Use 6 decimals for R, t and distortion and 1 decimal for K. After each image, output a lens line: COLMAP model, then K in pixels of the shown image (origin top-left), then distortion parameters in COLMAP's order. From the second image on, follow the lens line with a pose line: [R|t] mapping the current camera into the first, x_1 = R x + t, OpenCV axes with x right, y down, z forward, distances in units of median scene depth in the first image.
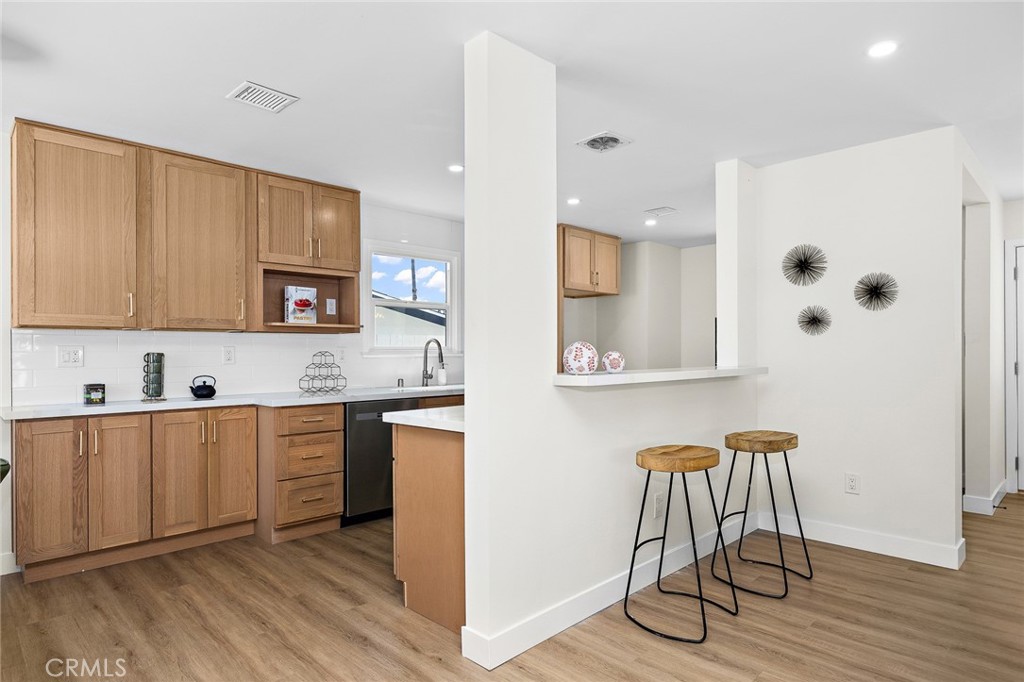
lens RADIAL K [[583.3, 0, 509.7], [0, 583.3, 351.9], [0, 0, 1]] dist [-0.000021, -0.001735]
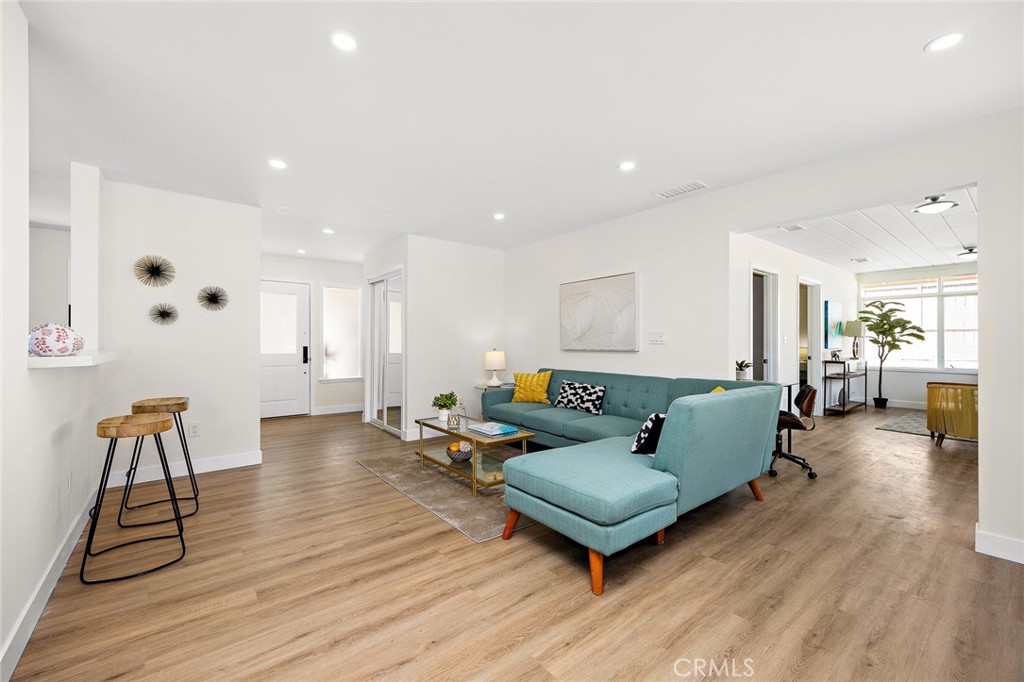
lens RADIAL K [[413.2, 0, 512.0], [0, 413.2, 341.0], [0, 0, 1]] dist [0.000939, 0.000103]
pose [[0.101247, 0.005391, 0.994847, -0.287699], [-0.001727, 0.999985, -0.005243, 0.009272], [-0.994860, -0.001187, 0.101254, 0.096435]]
